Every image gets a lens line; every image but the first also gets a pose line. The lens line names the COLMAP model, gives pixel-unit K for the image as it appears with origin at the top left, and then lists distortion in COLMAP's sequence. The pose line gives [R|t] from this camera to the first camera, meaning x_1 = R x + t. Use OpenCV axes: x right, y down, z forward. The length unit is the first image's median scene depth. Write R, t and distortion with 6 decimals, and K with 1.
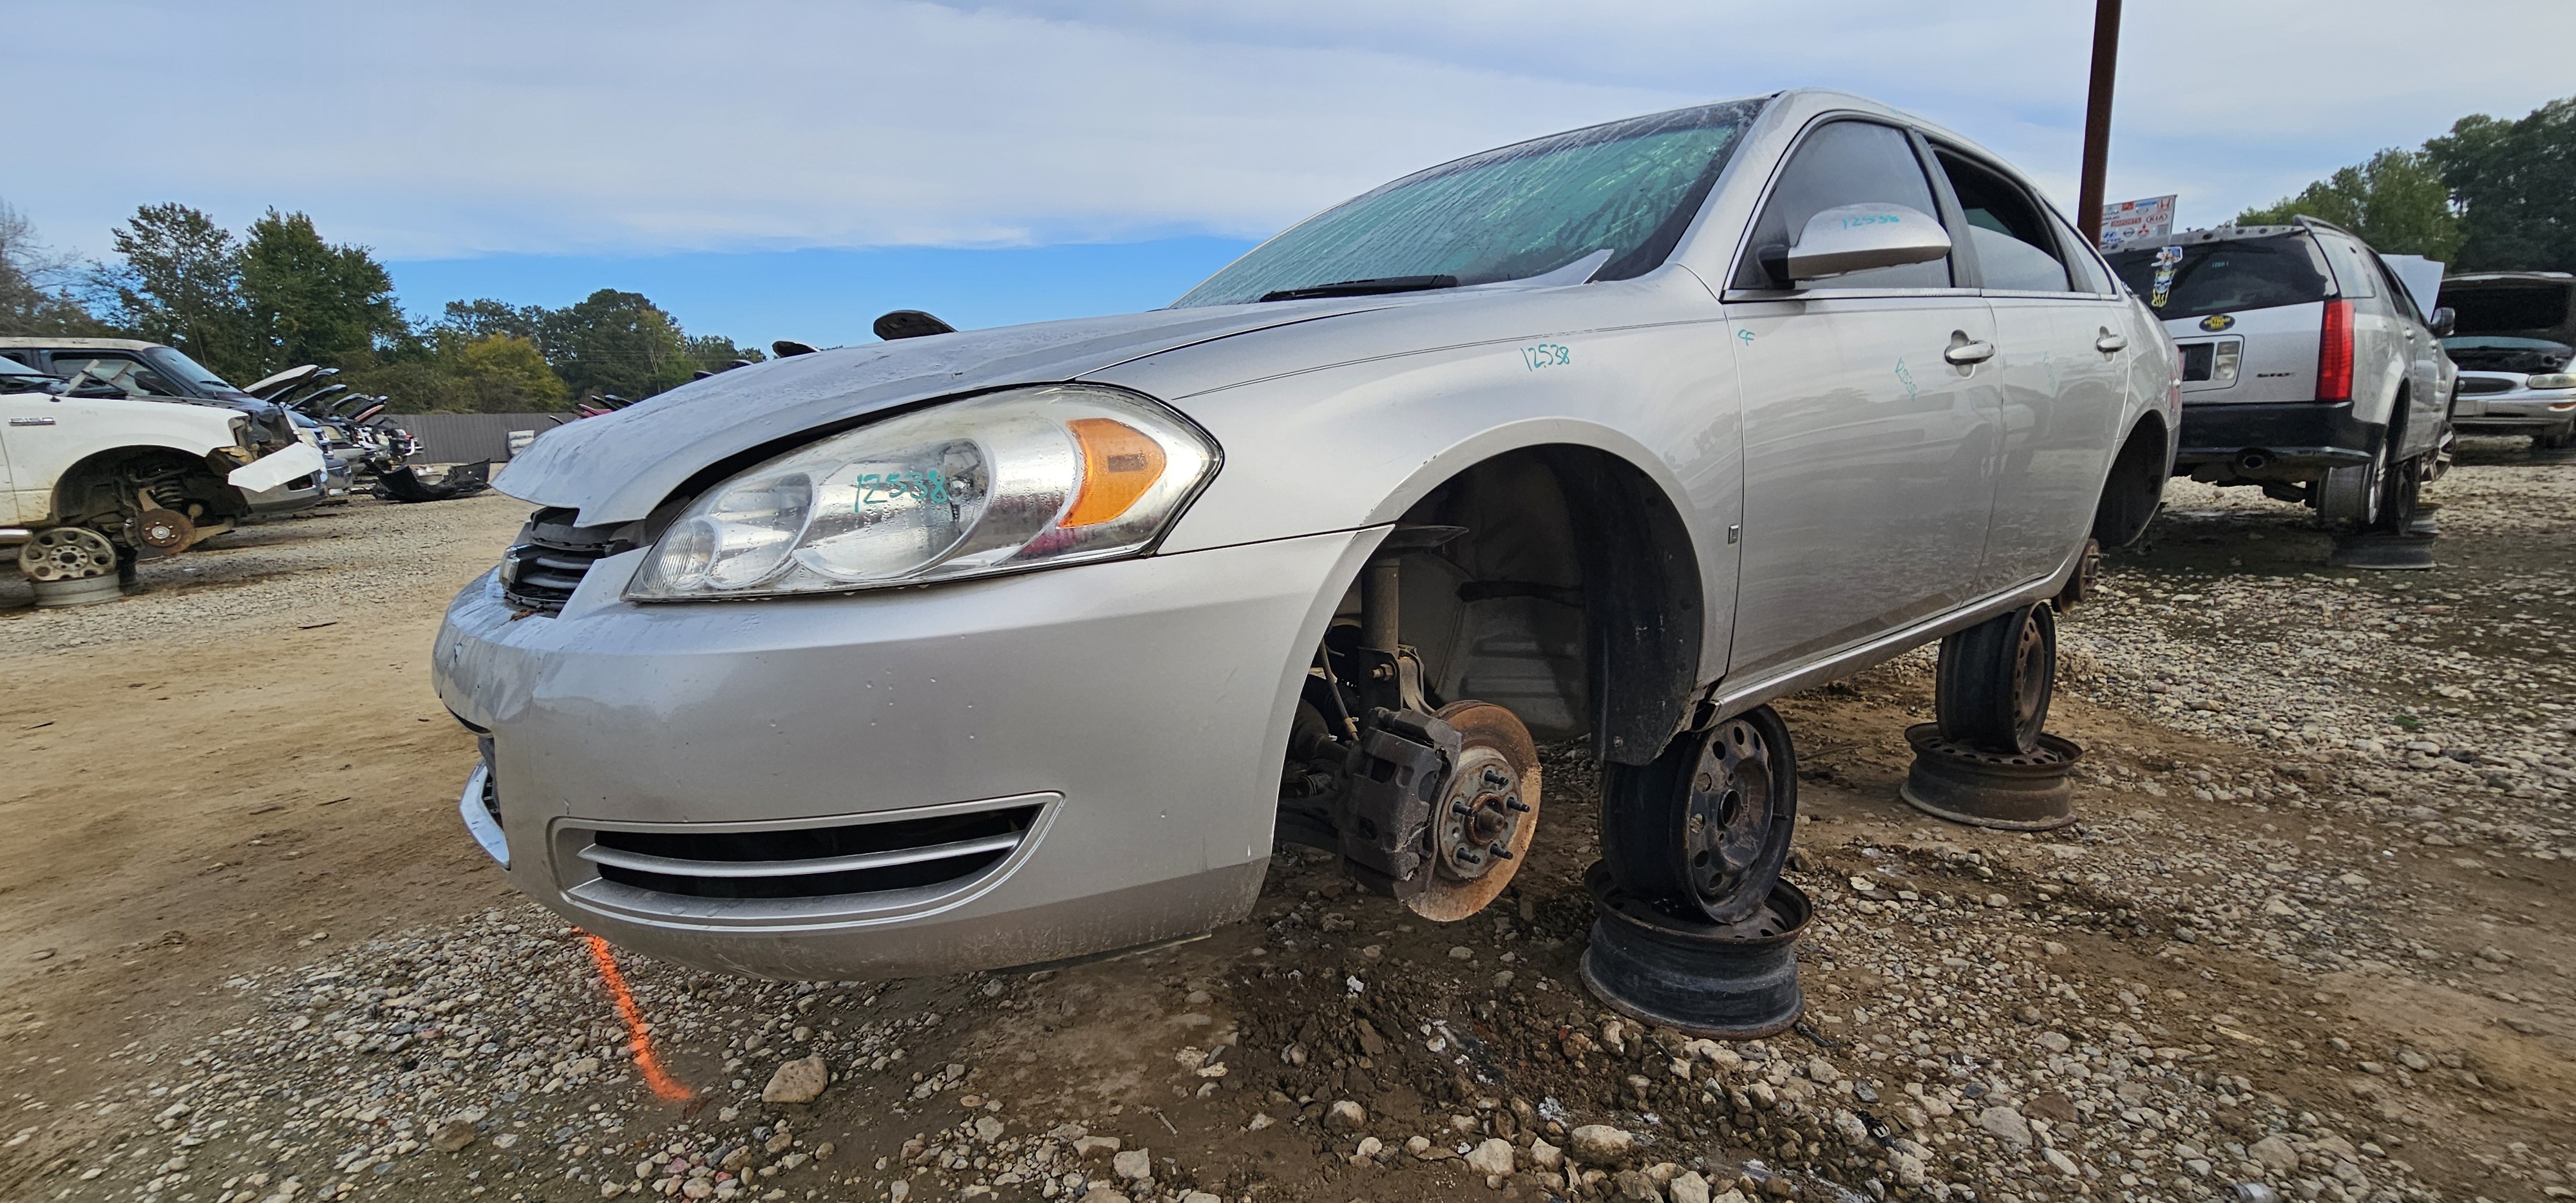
lens RADIAL K [[1054.3, 0, 1288.0], [0, 1054.3, 601.5], [0, 0, 1]] dist [-0.000416, -0.000861]
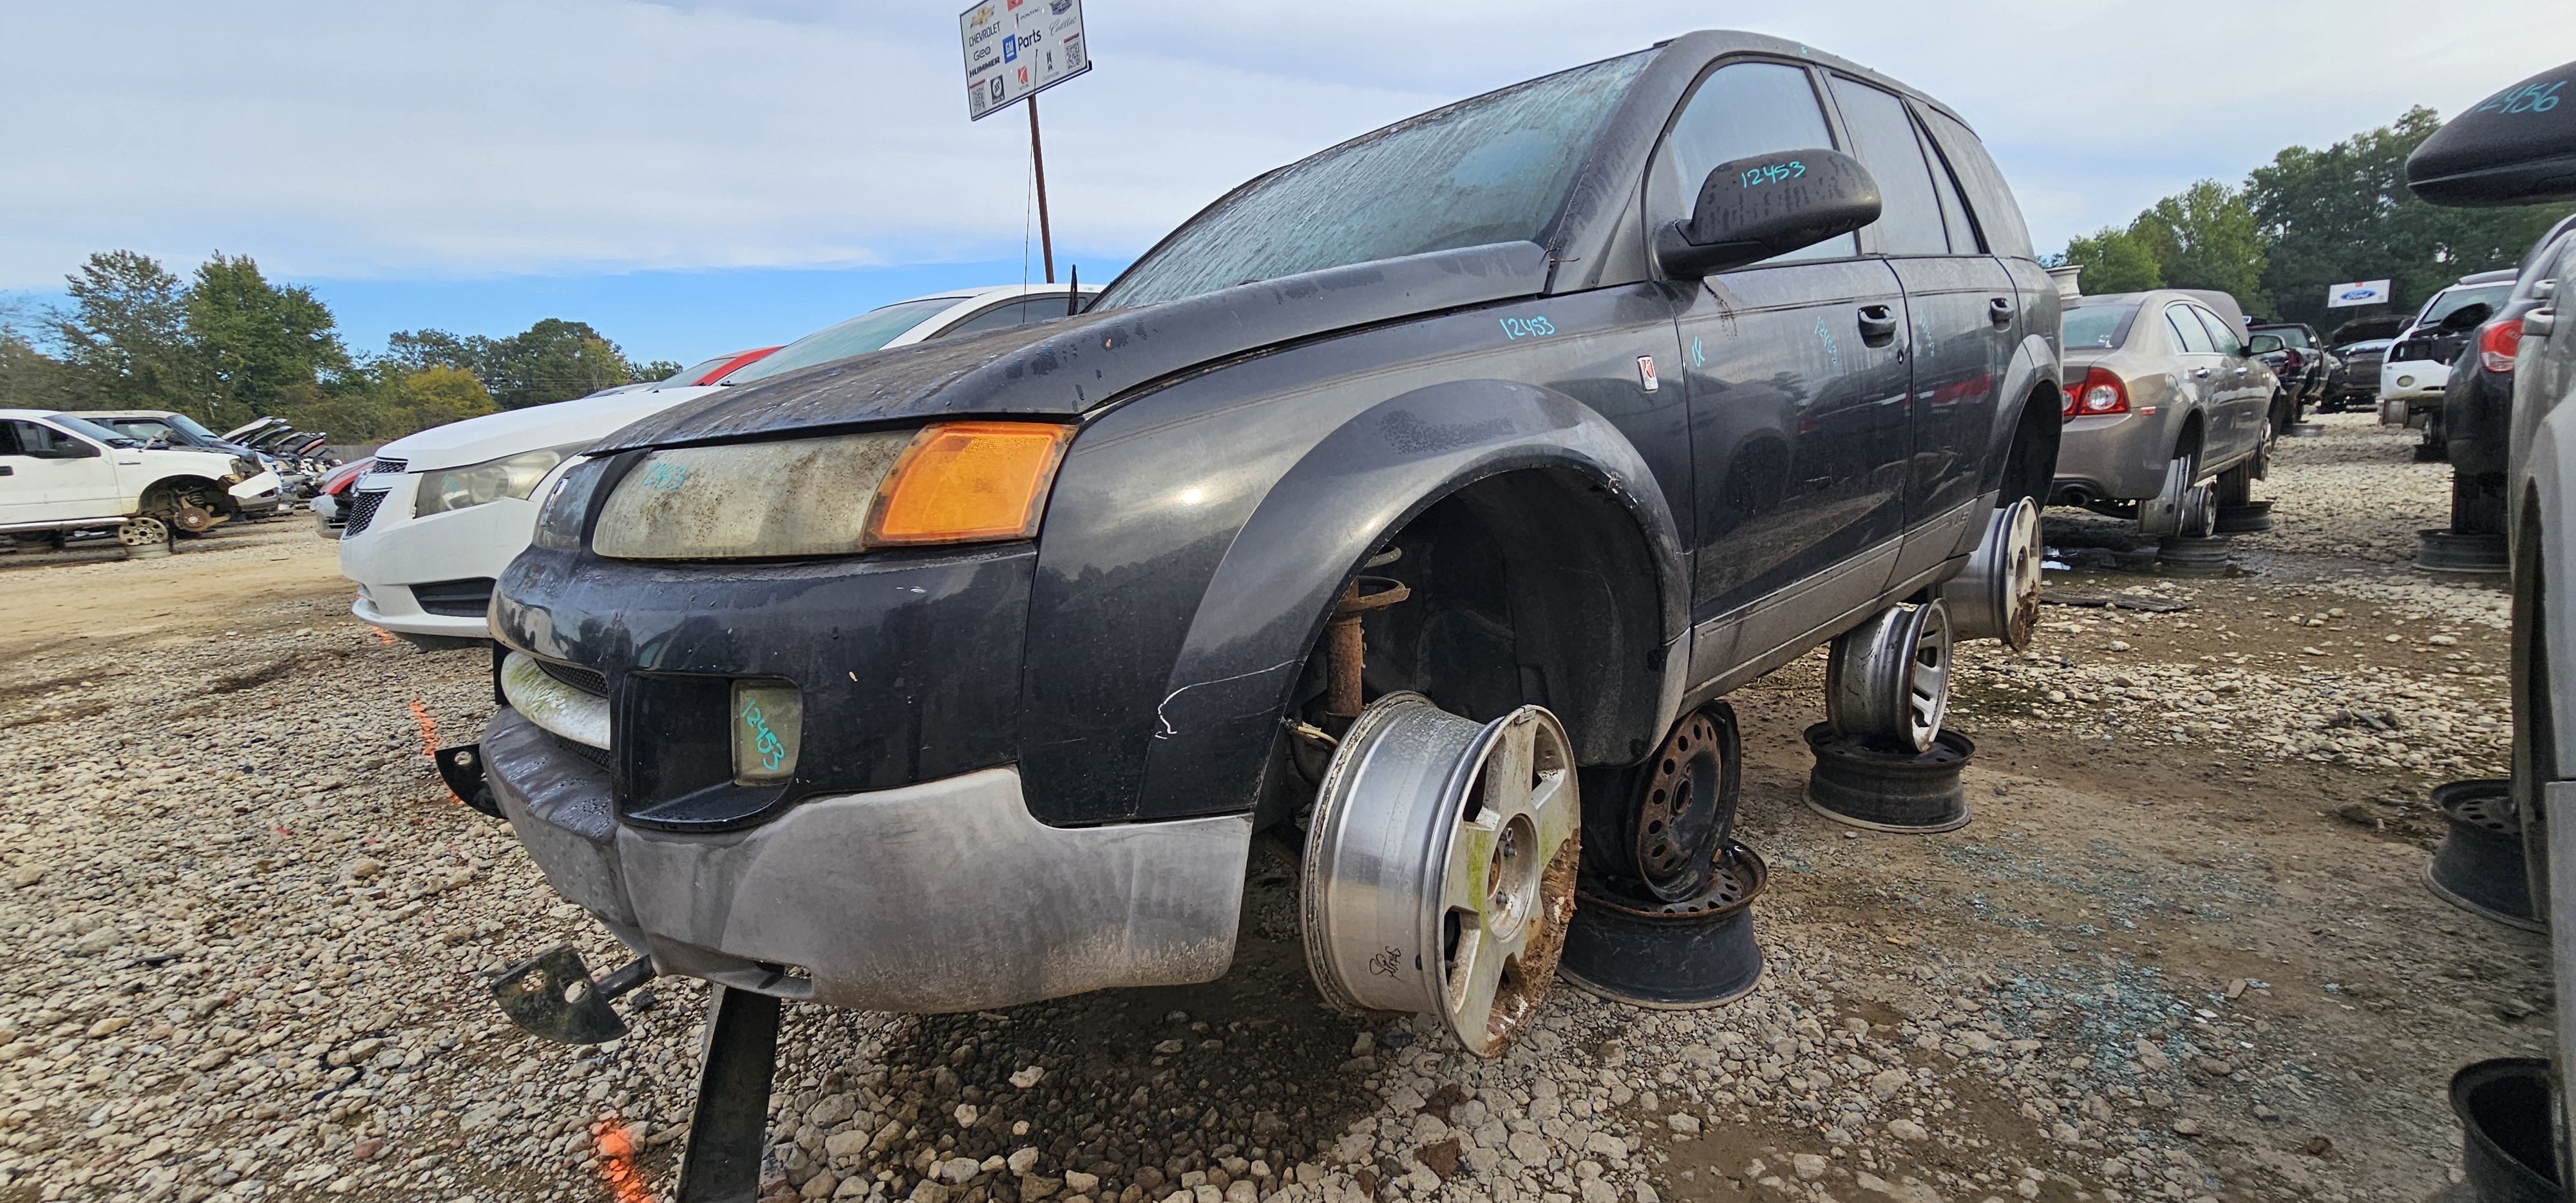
lens RADIAL K [[1050.4, 0, 1288.0], [0, 1050.4, 601.5], [0, 0, 1]] dist [0.000198, -0.001046]
pose [[0.999397, -0.016315, 0.030642, 0.076935], [0.016771, 0.999752, -0.014675, 0.013009], [-0.030395, 0.015180, 0.999423, -0.086692]]
